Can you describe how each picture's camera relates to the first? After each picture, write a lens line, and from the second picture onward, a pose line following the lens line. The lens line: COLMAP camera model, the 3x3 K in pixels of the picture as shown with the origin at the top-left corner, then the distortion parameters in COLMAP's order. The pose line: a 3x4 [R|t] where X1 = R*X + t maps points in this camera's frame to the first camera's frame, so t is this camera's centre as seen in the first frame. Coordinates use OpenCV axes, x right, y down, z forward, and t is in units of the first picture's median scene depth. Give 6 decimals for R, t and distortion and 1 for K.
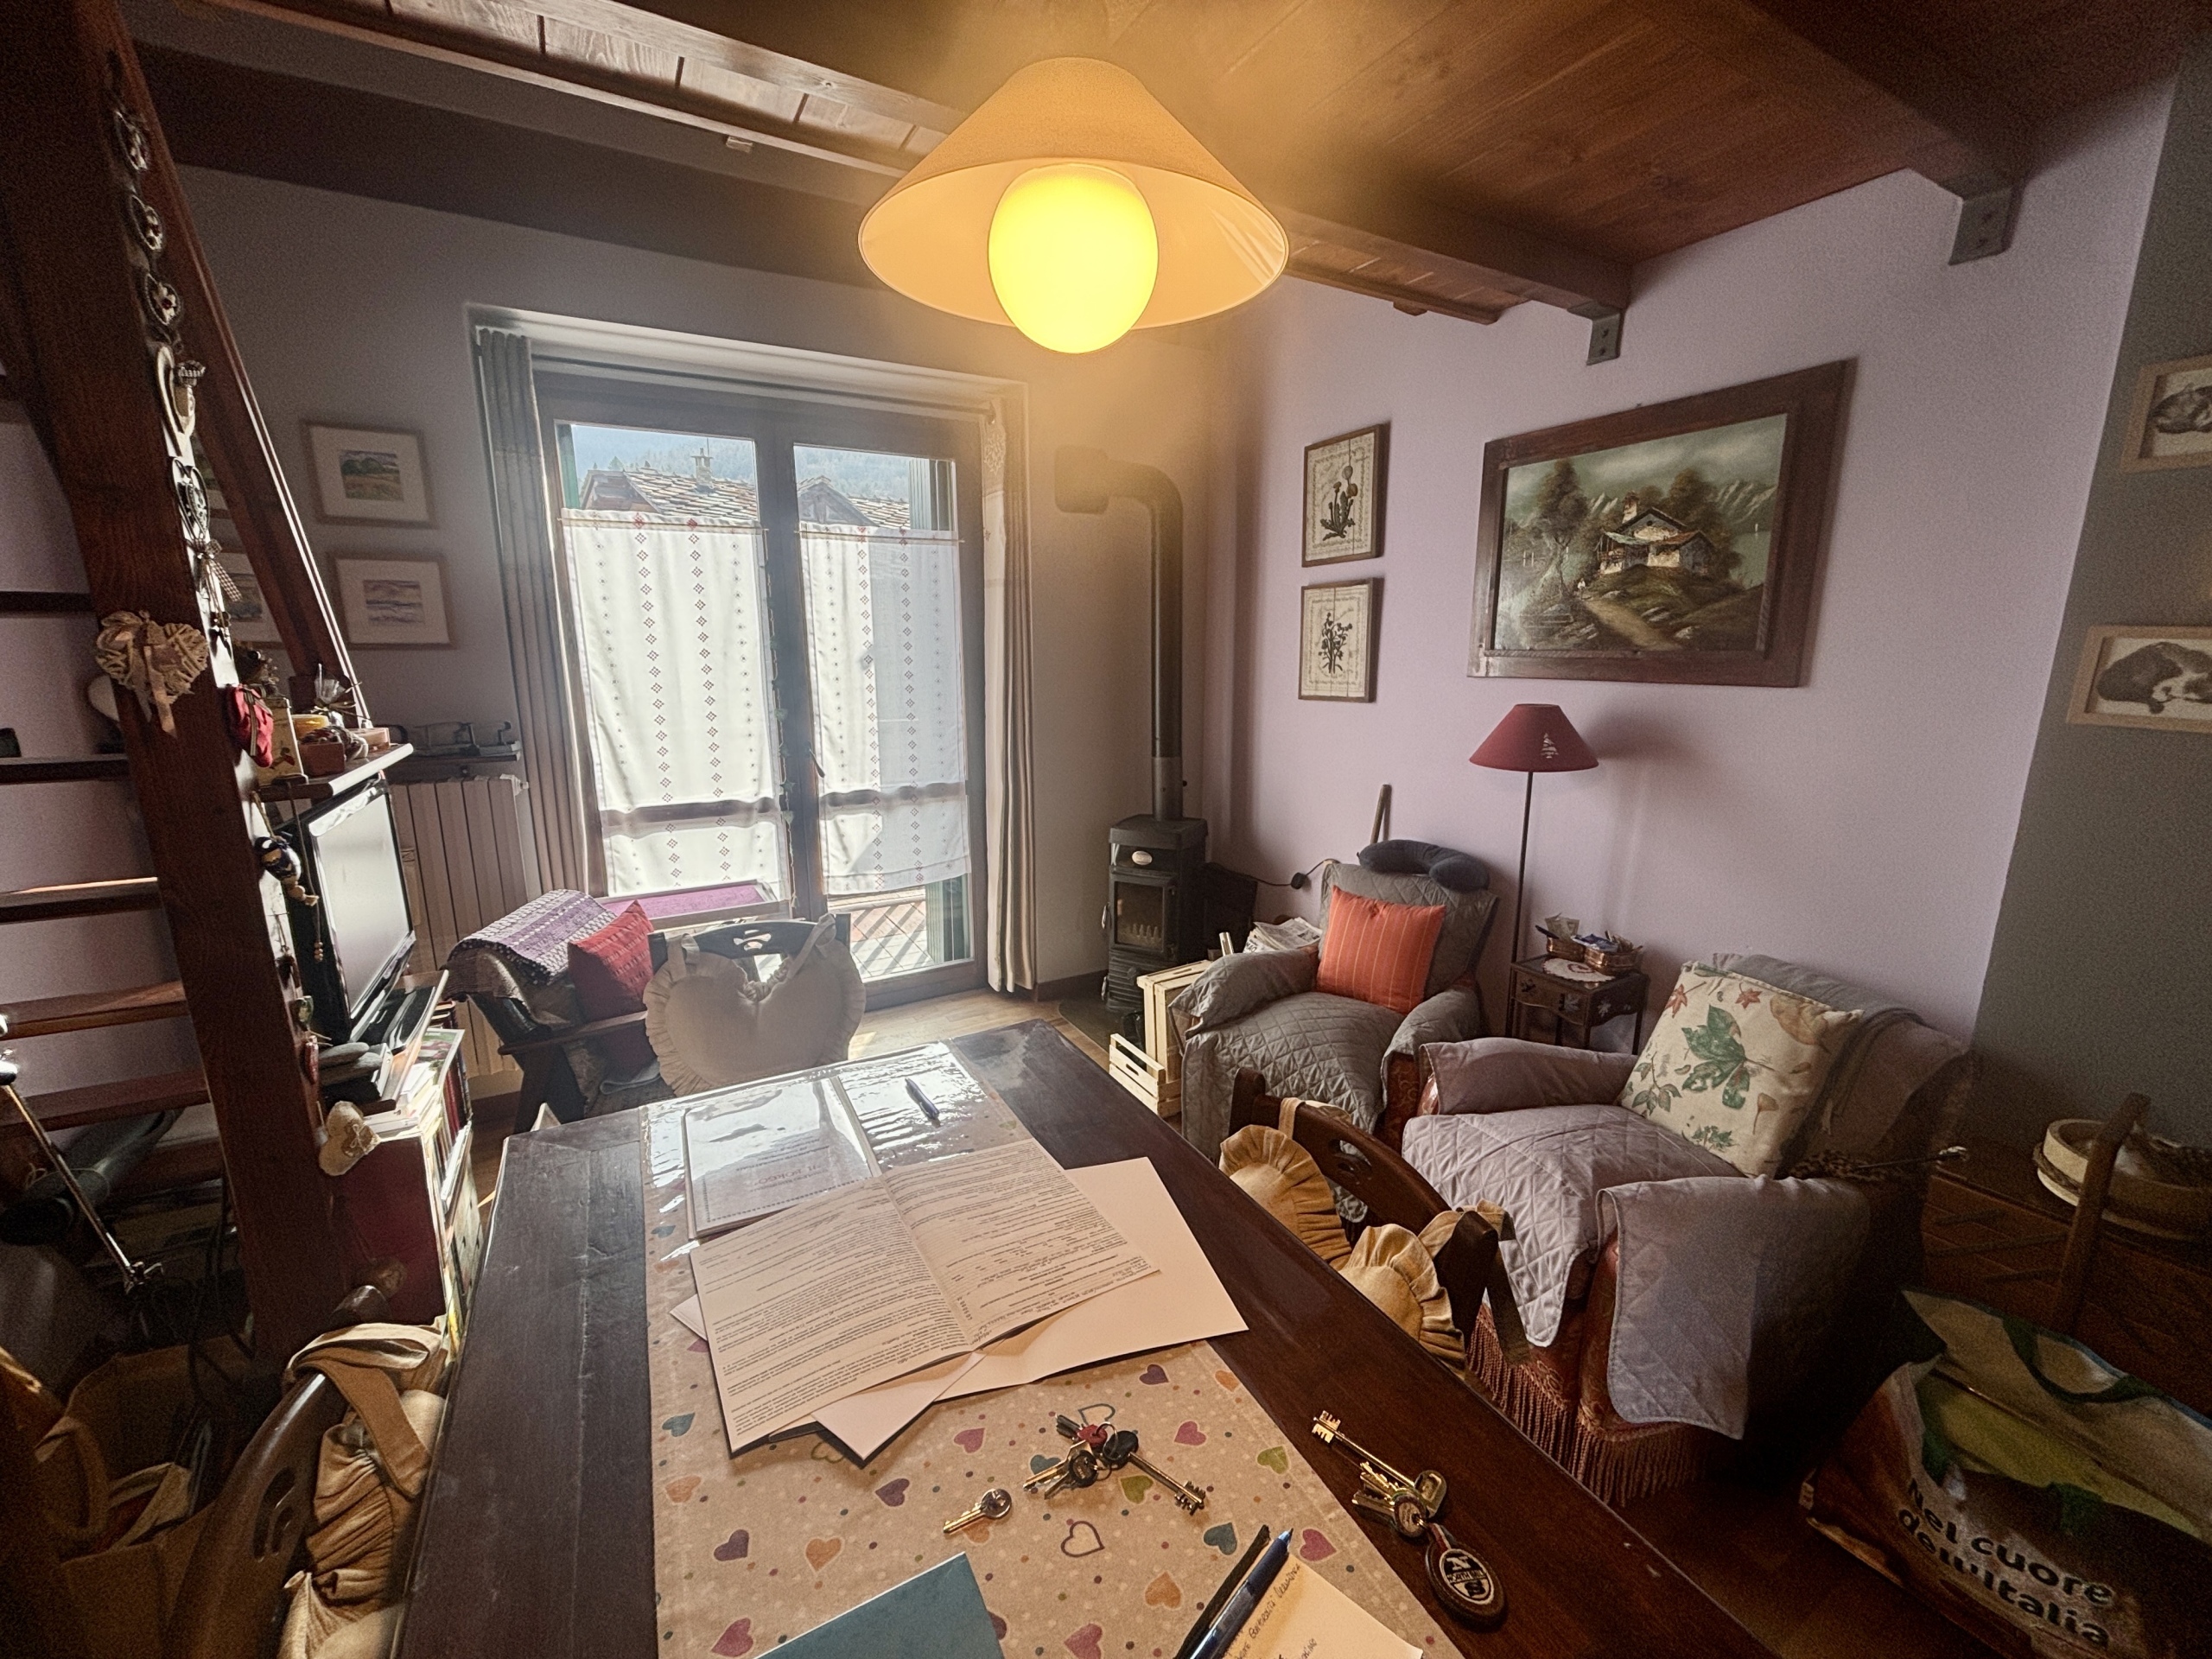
lens RADIAL K [[889.8, 0, 1100.9], [0, 889.8, 828.0], [0, 0, 1]] dist [0.002696, -0.000963]
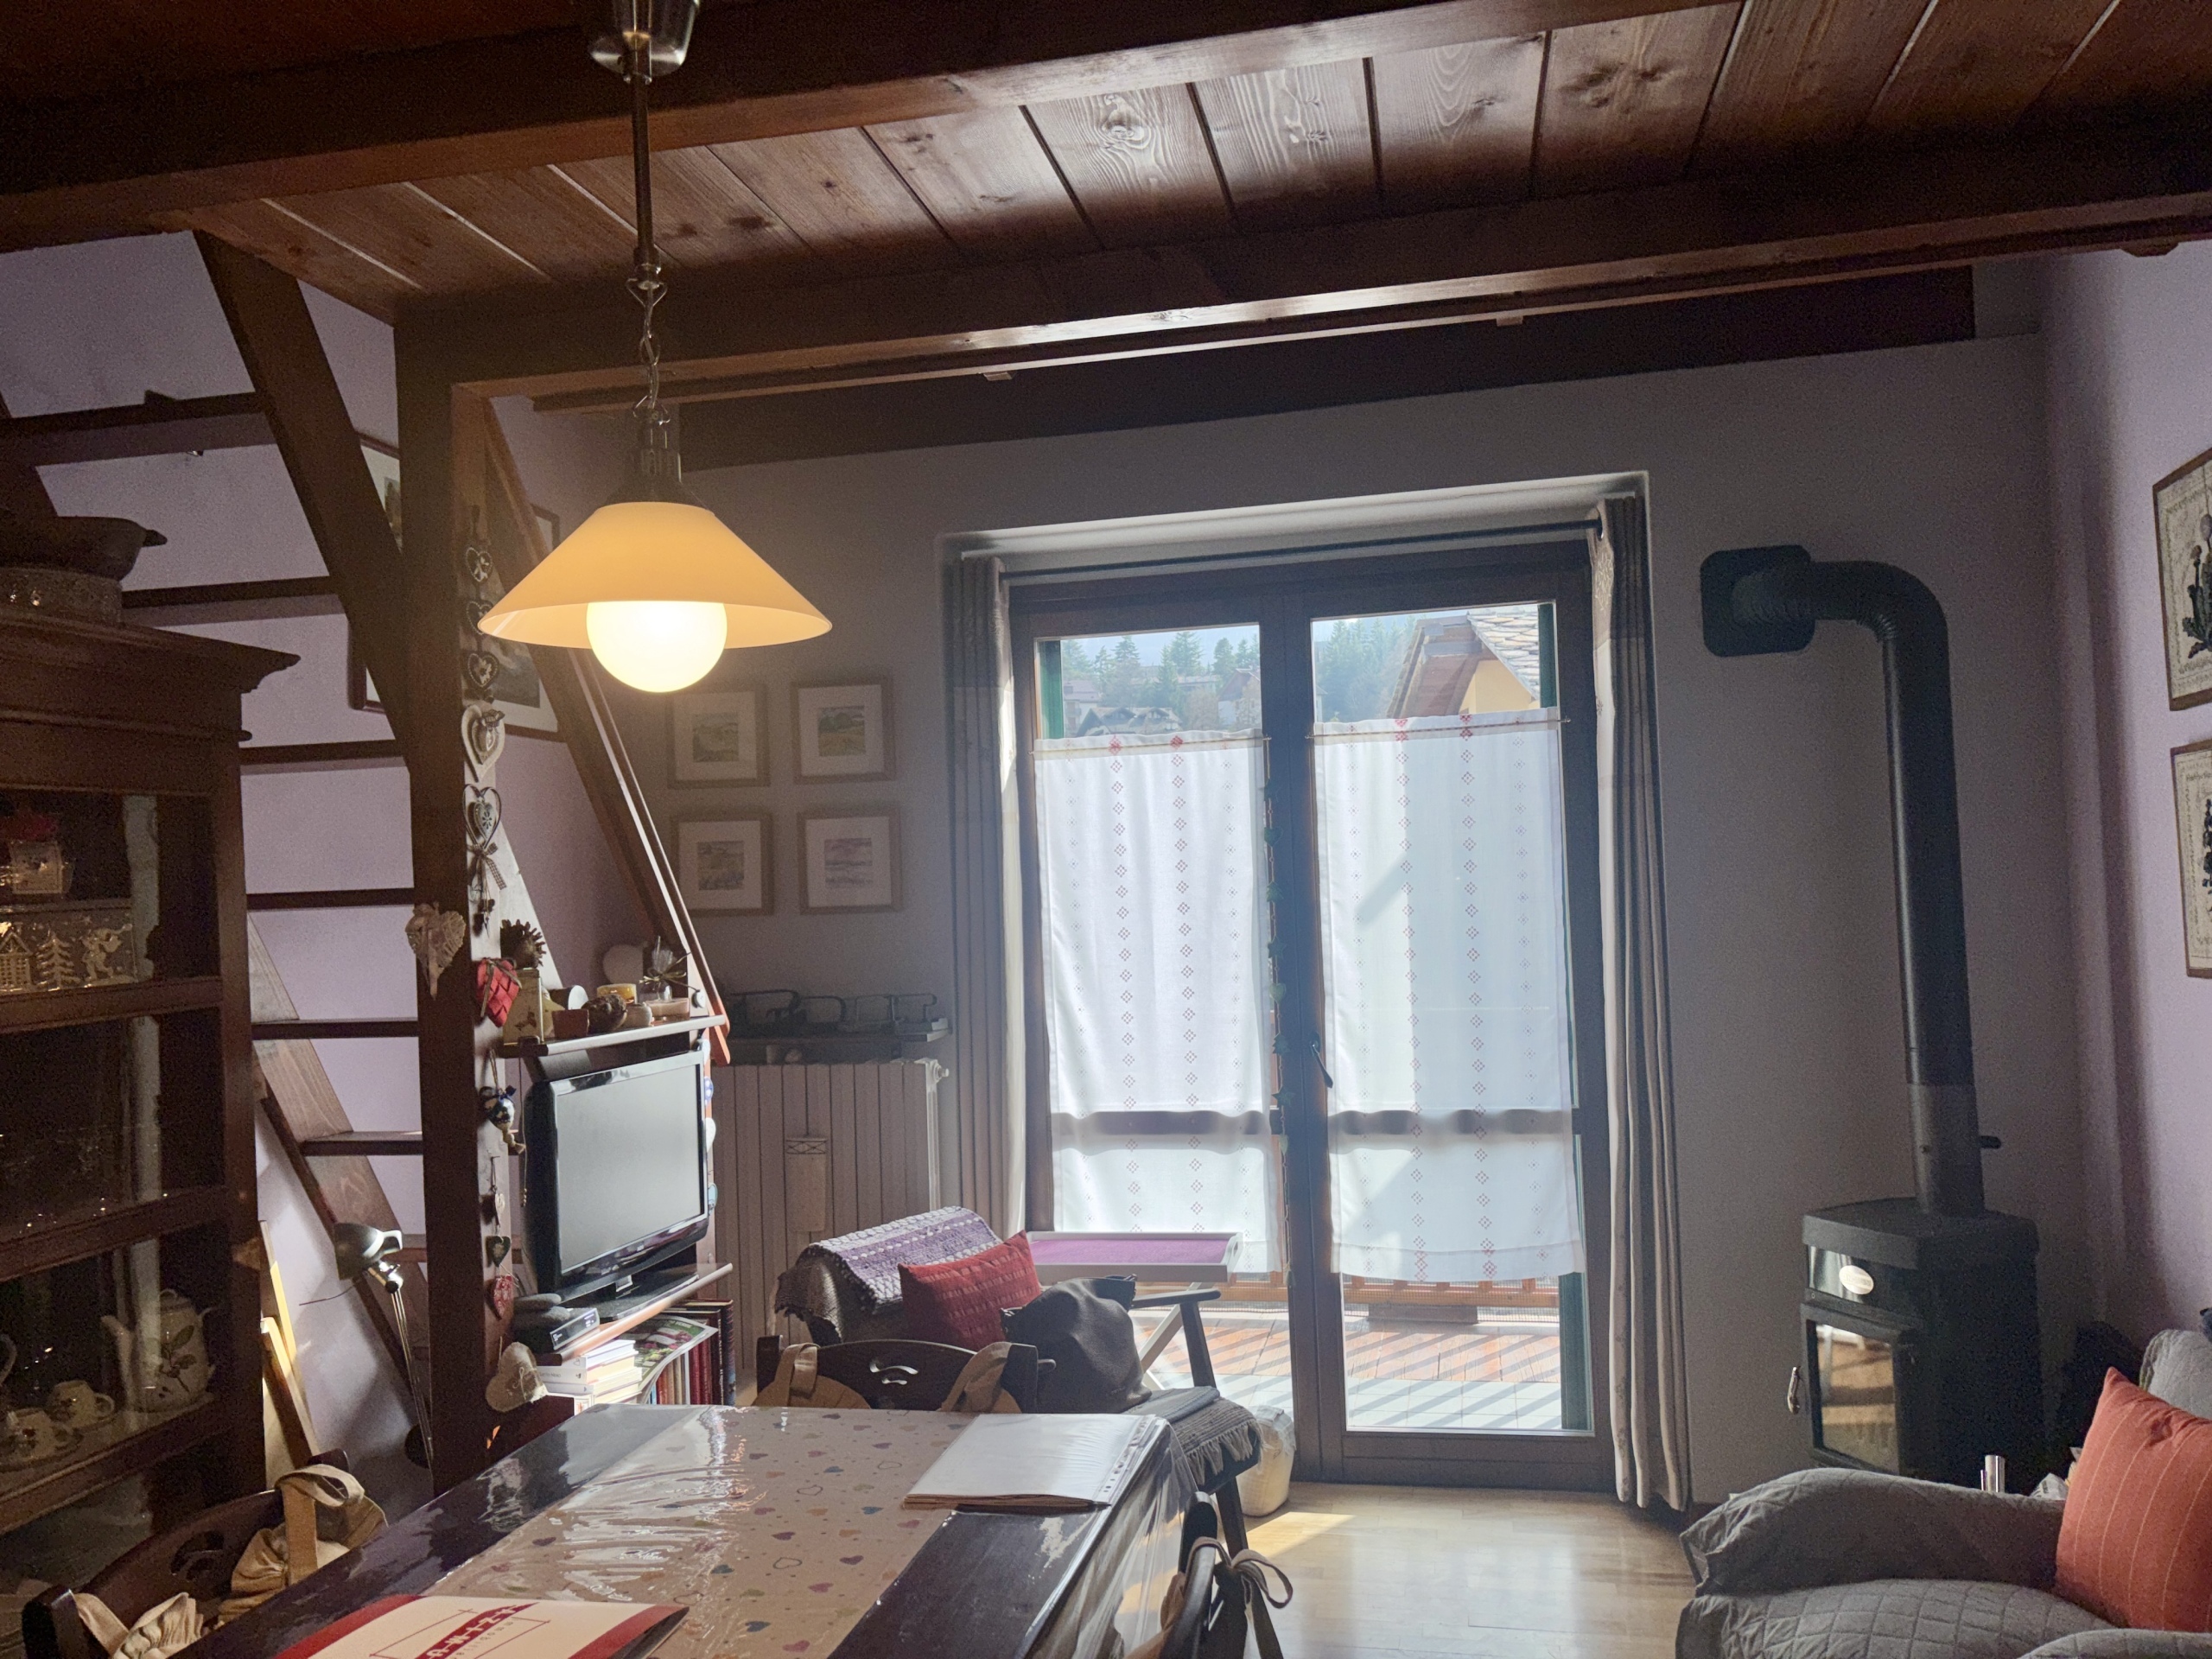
lens RADIAL K [[1652.8, 0, 1118.4], [0, 1652.8, 860.5], [0, 0, 1]] dist [0.072124, -0.067182]
pose [[0.755520, -0.038462, -0.653995, 0.439387], [-0.098144, 0.980365, -0.171035, 0.005109], [0.647732, 0.193406, 0.736911, -0.054245]]
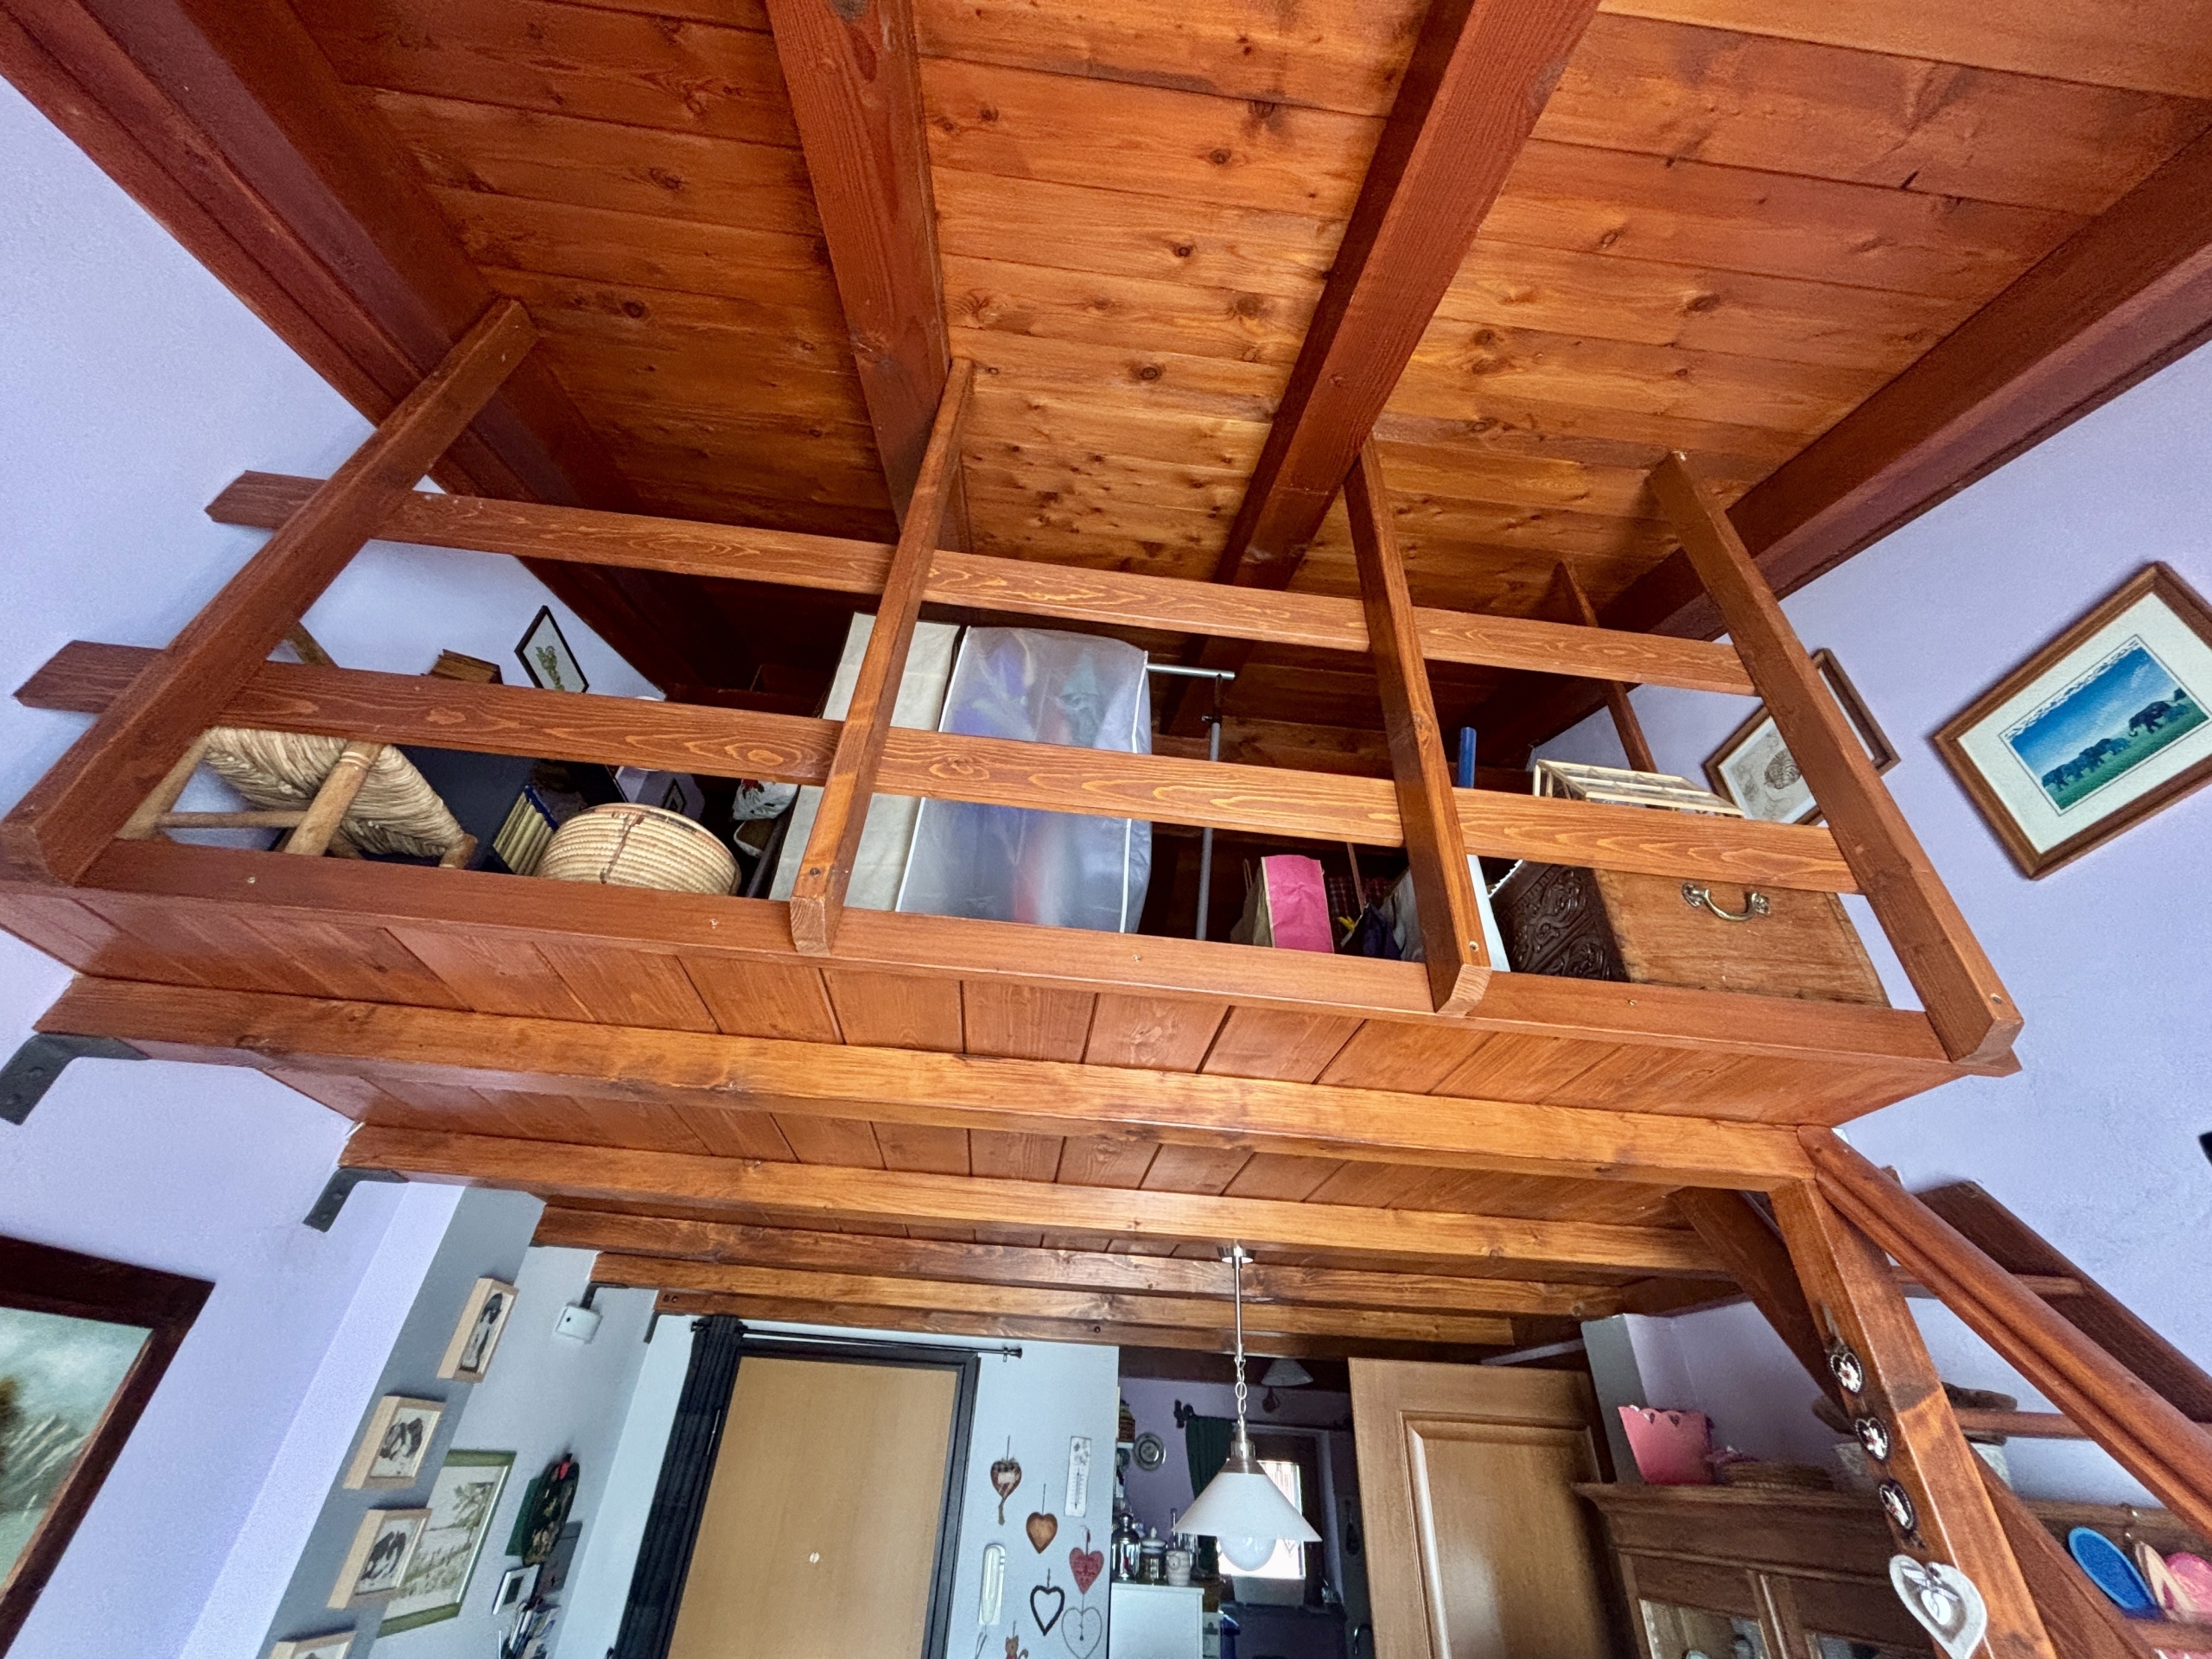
lens RADIAL K [[889.8, 0, 1119.1], [0, 889.8, 820.6], [0, 0, 1]] dist [0.002696, -0.000963]
pose [[-0.917366, 0.206016, 0.340584, -0.237982], [0.043947, 0.902832, -0.427742, -0.324027], [-0.395612, -0.377428, -0.837281, 0.972161]]
